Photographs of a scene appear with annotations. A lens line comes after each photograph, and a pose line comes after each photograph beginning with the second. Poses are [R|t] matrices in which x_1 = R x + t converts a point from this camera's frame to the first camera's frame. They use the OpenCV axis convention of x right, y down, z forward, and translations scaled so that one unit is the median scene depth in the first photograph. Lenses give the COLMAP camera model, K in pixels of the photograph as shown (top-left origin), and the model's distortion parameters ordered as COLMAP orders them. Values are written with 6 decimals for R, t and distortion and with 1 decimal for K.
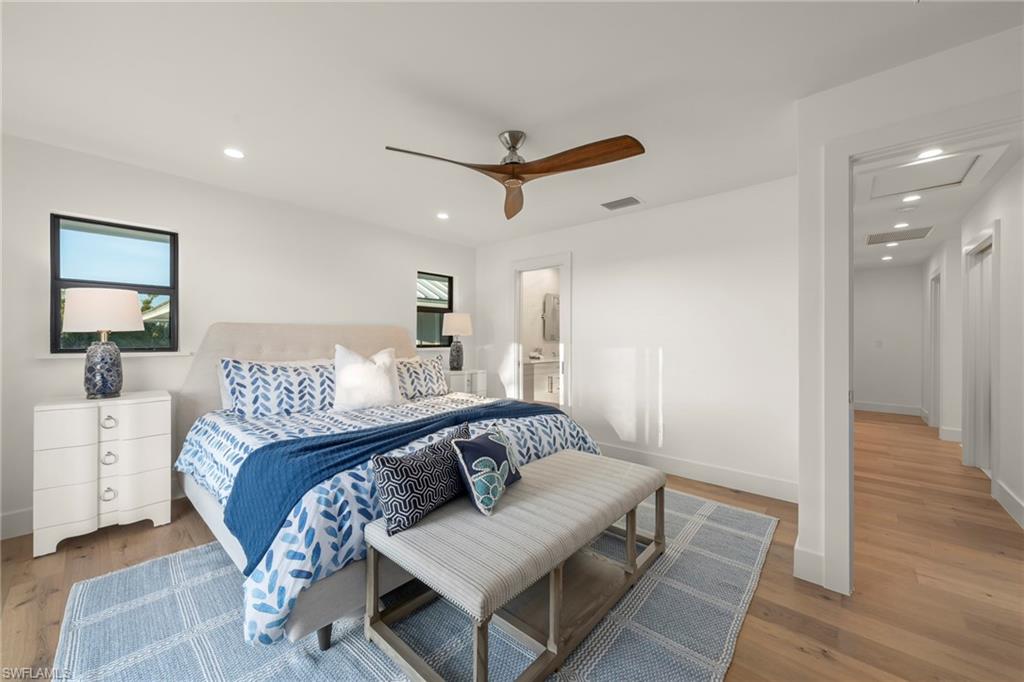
lens RADIAL K [[390.2, 0, 508.4], [0, 390.2, 336.0], [0, 0, 1]] dist [0.001256, 0.000082]
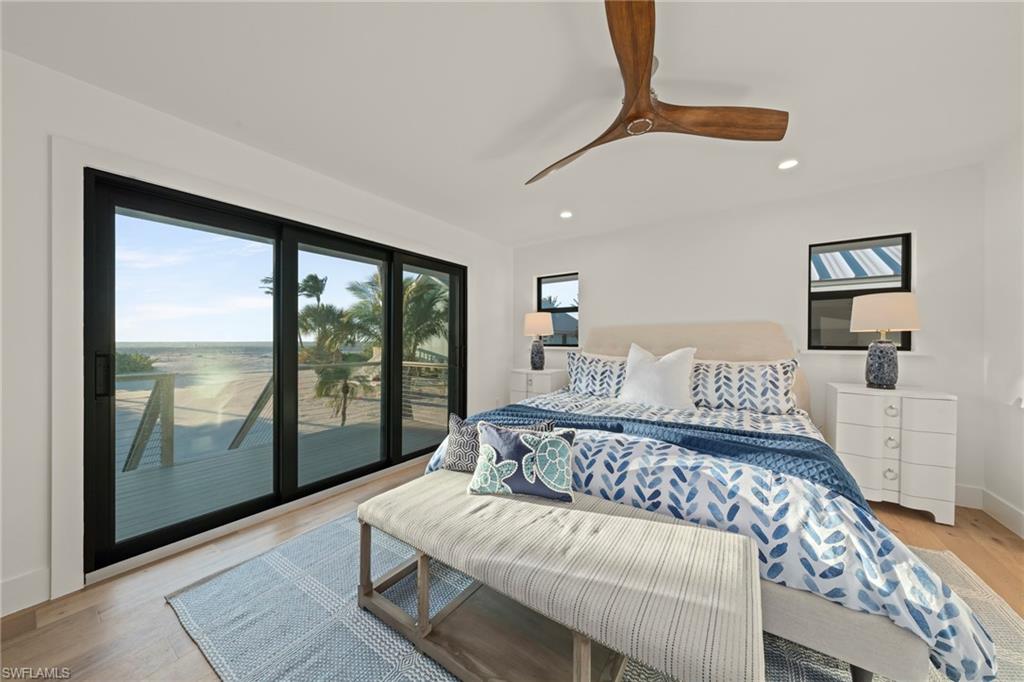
lens RADIAL K [[348.0, 0, 512.9], [0, 348.0, 343.3], [0, 0, 1]] dist [-0.000468, -0.000007]
pose [[0.125579, 0.009462, -0.992038, 0.550339], [0.011149, 0.999878, 0.010948, 0.007737], [0.992021, -0.012436, 0.125458, 0.573305]]
